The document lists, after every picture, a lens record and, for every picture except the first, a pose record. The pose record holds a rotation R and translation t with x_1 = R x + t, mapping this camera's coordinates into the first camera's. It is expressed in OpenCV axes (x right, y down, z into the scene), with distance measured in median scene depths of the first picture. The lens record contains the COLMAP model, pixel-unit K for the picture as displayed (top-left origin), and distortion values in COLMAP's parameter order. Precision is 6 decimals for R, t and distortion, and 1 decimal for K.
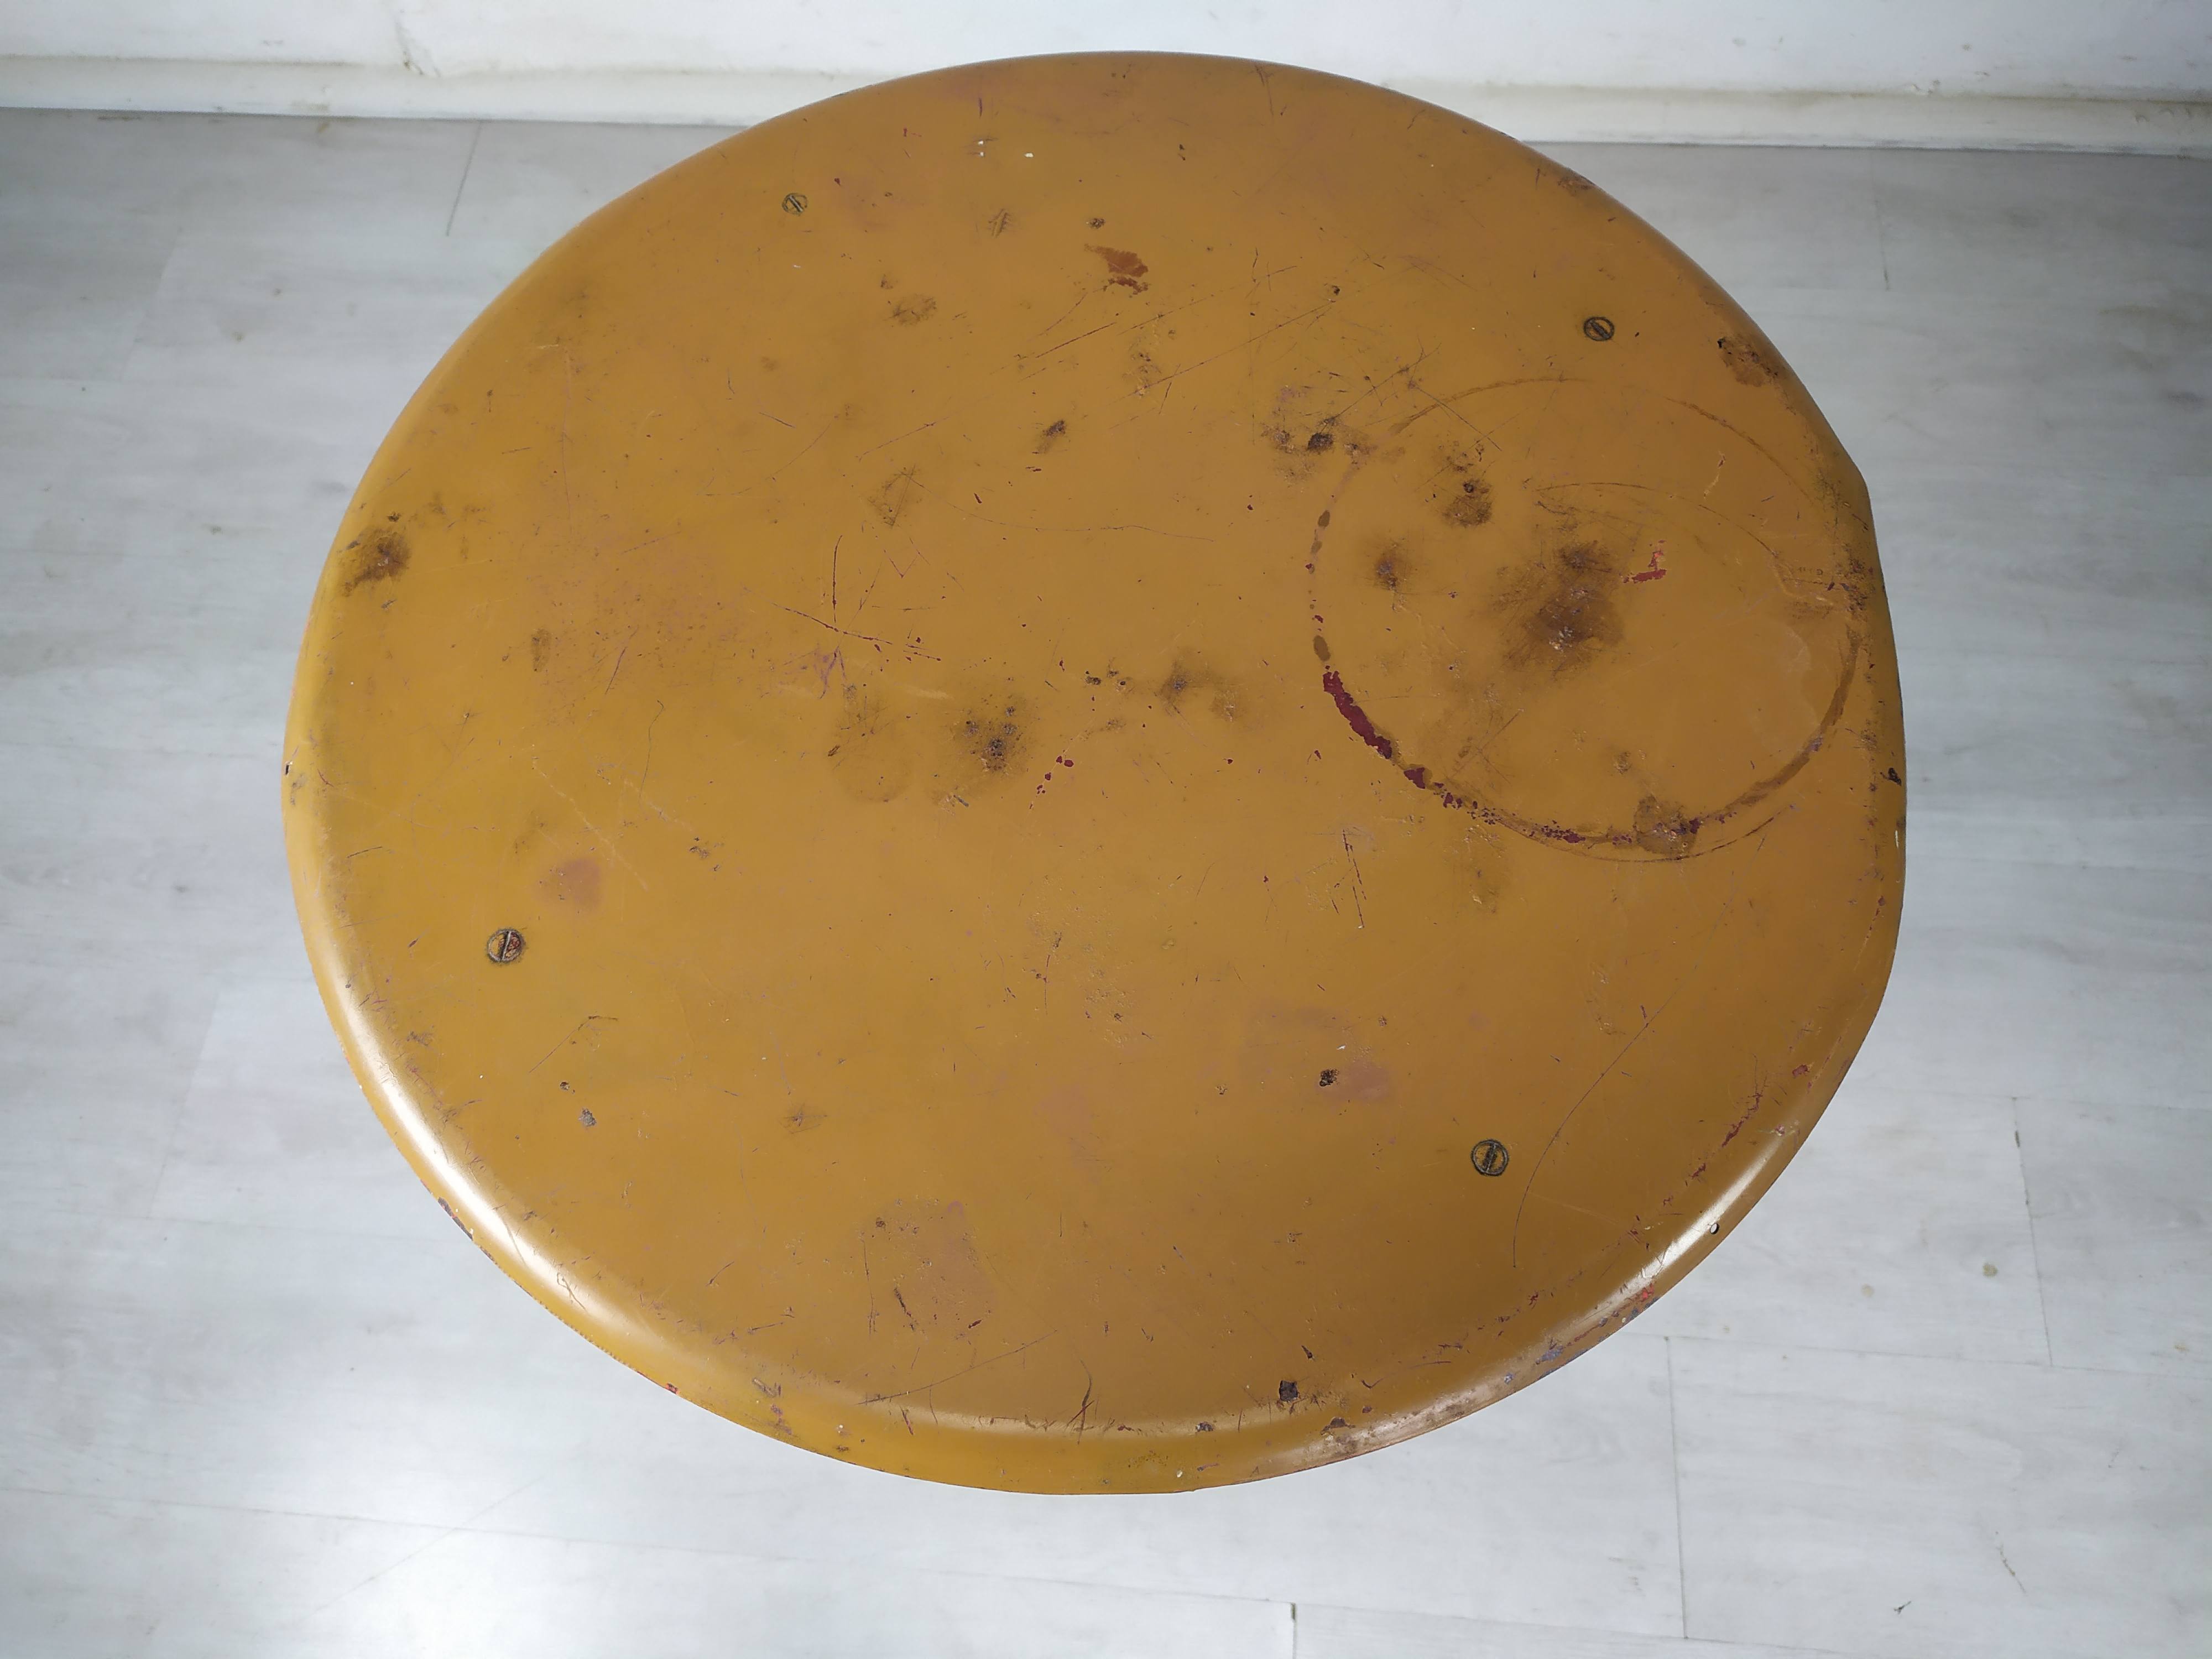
lens RADIAL K [[1679.9, 0, 1096.0], [0, 1679.9, 855.6], [0, 0, 1]] dist [0.047621, -0.057218]
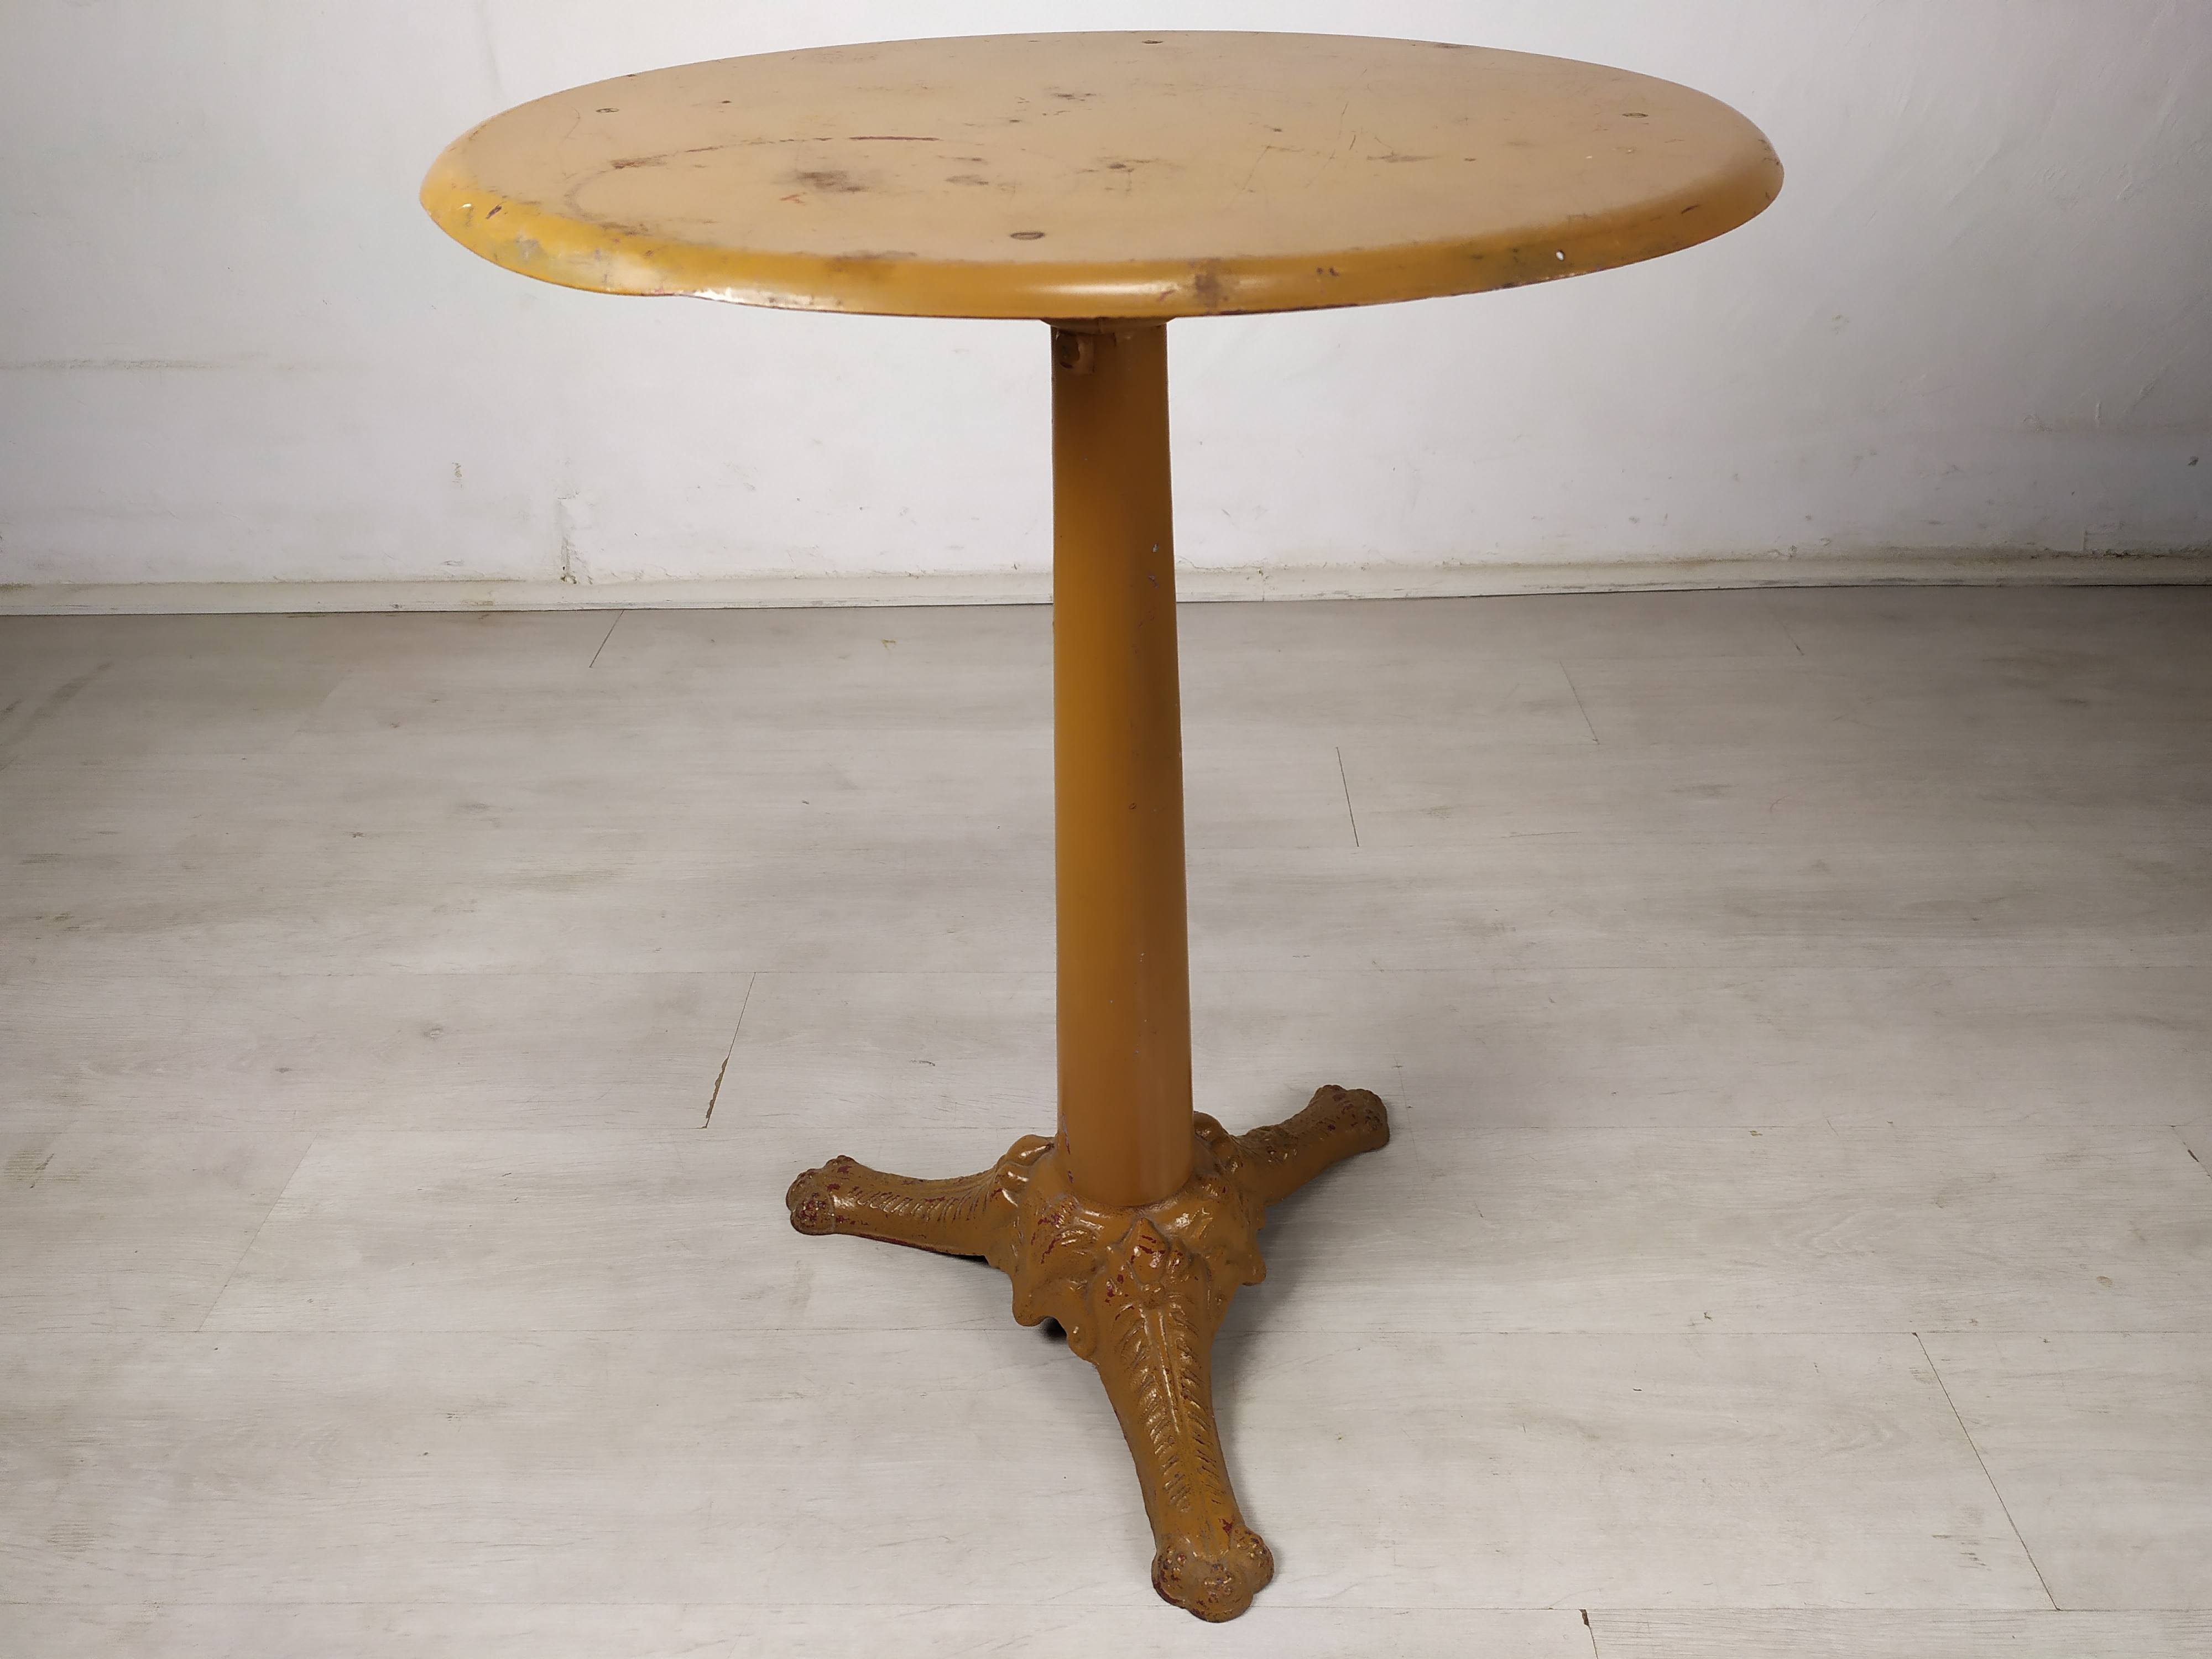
lens RADIAL K [[1679.9, 0, 1108.2], [0, 1679.9, 836.1], [0, 0, 1]] dist [0.047621, -0.057218]
pose [[0.997300, -0.022393, 0.069941, -0.120445], [0.057196, 0.834210, -0.548473, 0.421258], [-0.046063, 0.550992, 0.833238, 0.087510]]
